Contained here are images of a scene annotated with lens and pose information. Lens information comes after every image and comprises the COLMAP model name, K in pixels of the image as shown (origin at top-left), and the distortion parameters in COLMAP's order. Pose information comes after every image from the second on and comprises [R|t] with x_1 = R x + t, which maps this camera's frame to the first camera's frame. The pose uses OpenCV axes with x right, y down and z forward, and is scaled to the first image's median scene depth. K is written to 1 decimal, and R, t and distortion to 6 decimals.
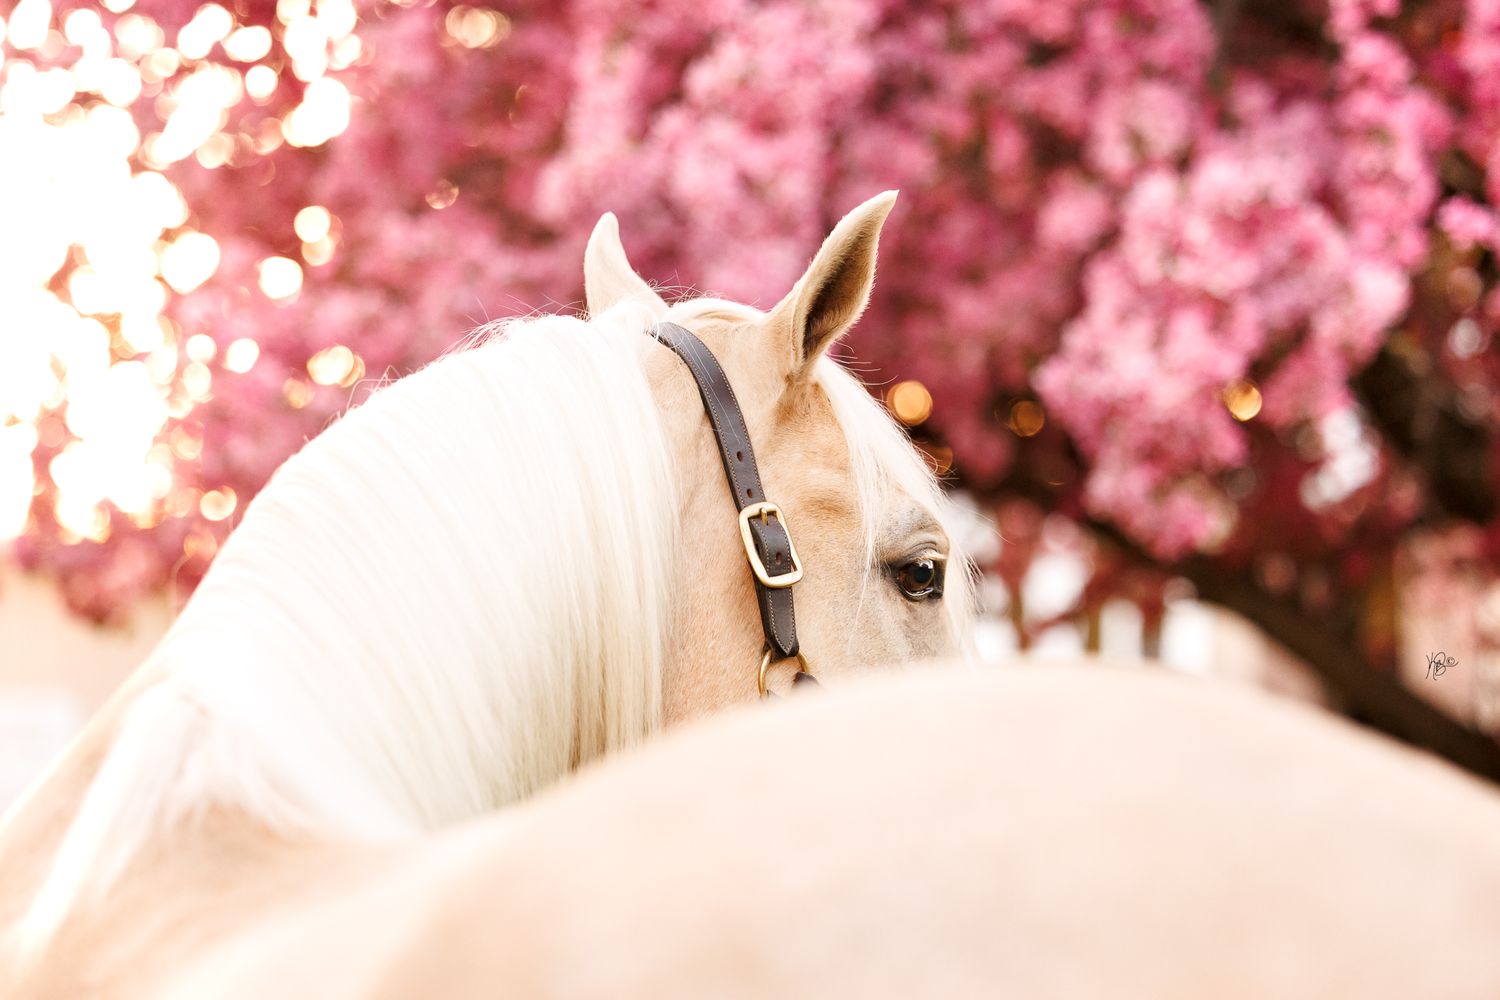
lens RADIAL K [[3977.3, 0, 750.1], [0, 3977.3, 418.0], [0, 0, 1]] dist [-0.017711, -1.414141]
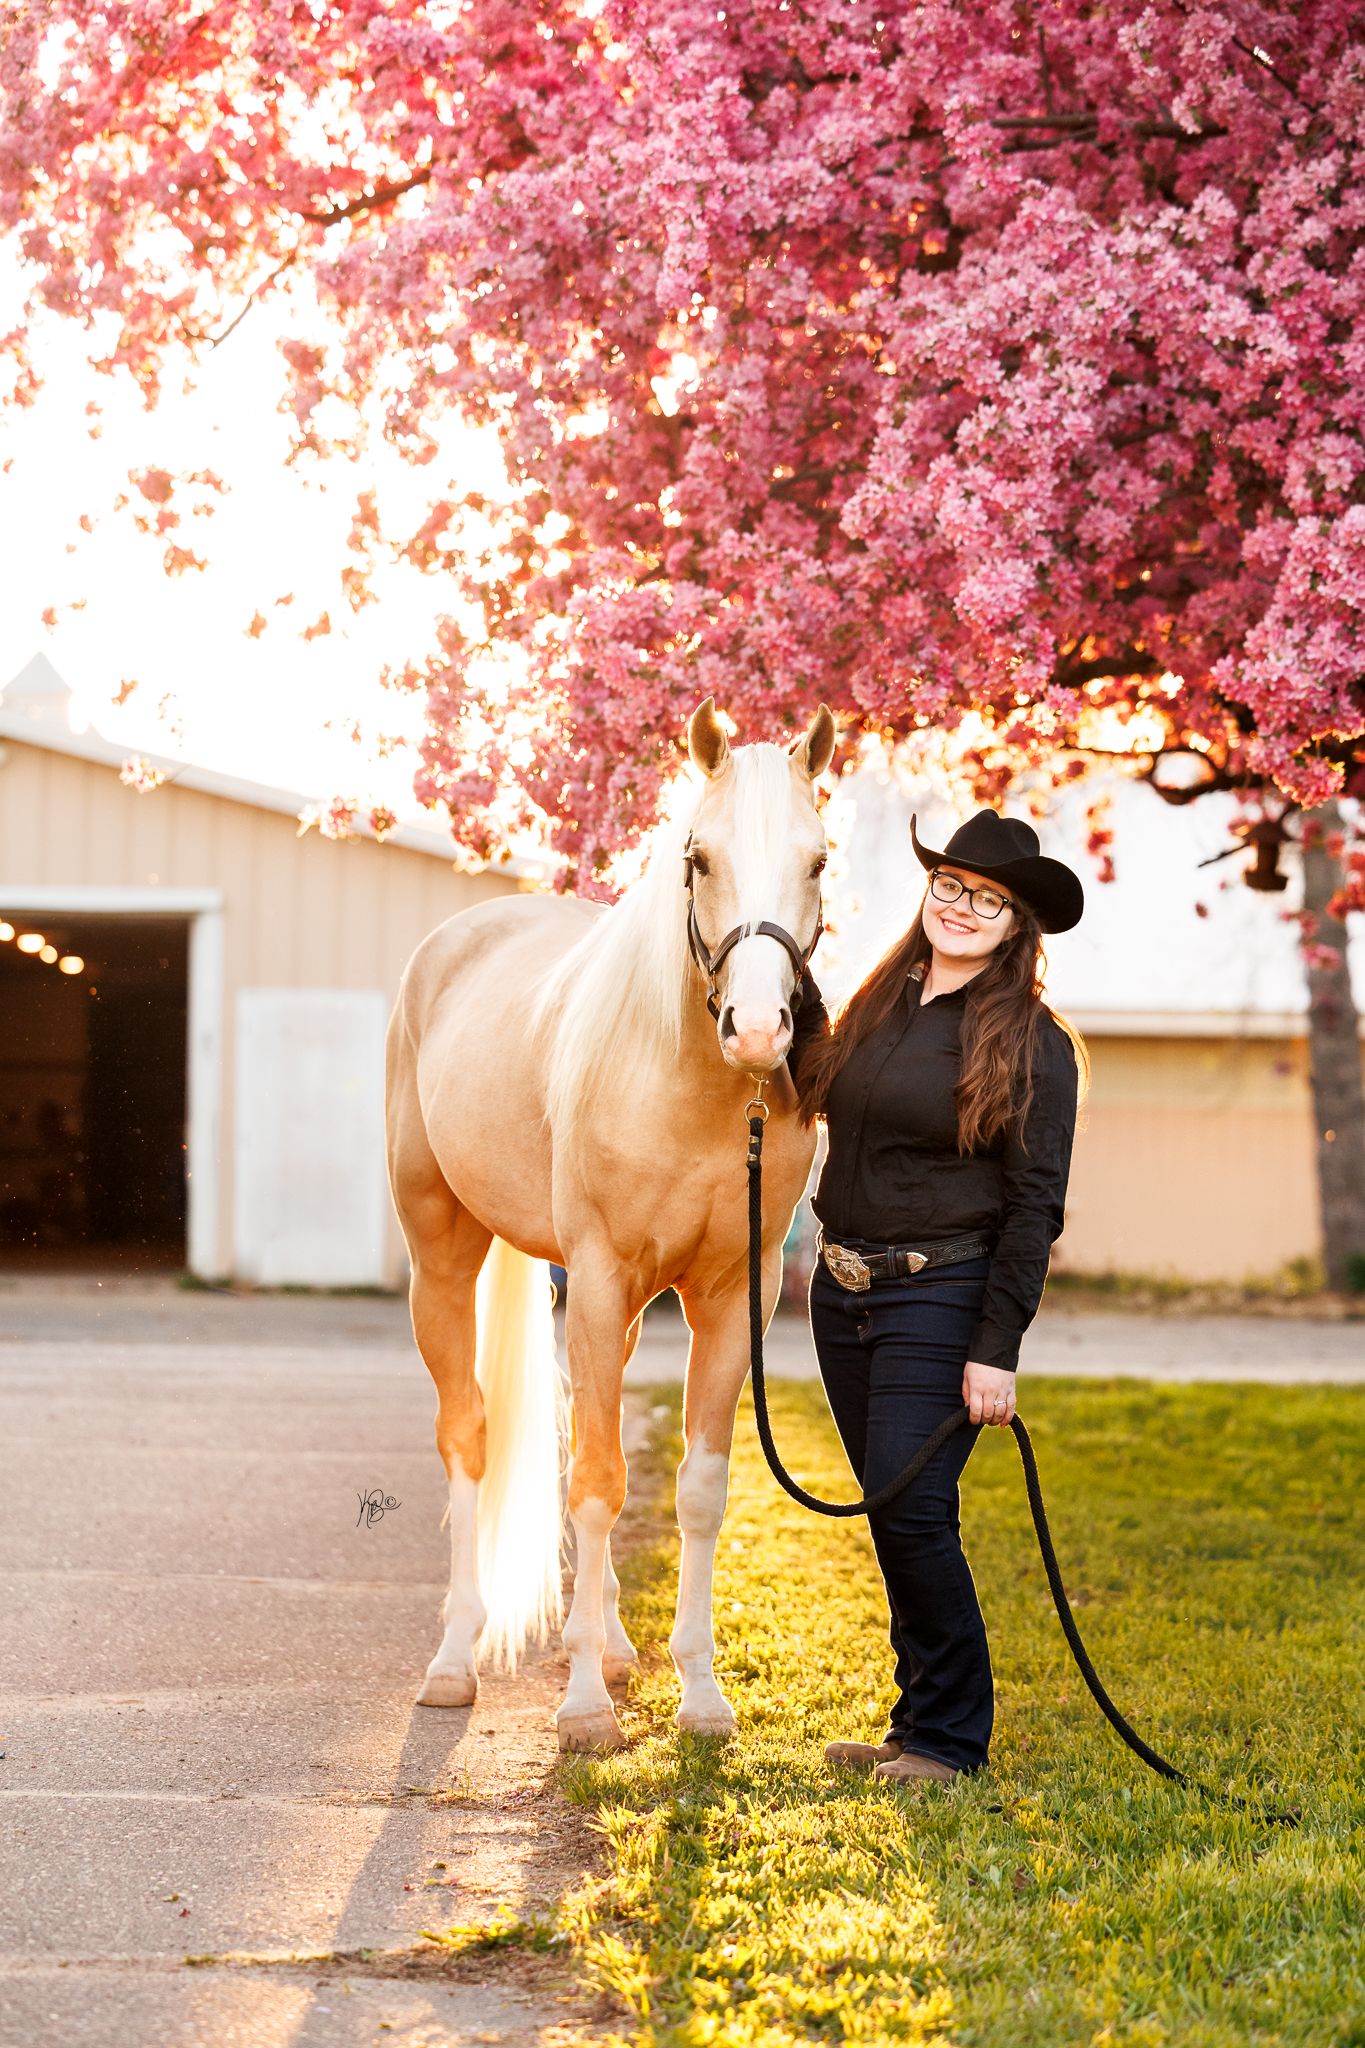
lens RADIAL K [[5430.4, 0, 682.5], [0, 5430.4, 1024.0], [0, 0, 1]] dist [-0.017711, -1.414141]
pose [[0.994220, 0.034462, -0.101677, 0.078111], [-0.028104, 0.997598, 0.063315, -0.000921], [0.103614, -0.060092, 0.992801, -0.749130]]
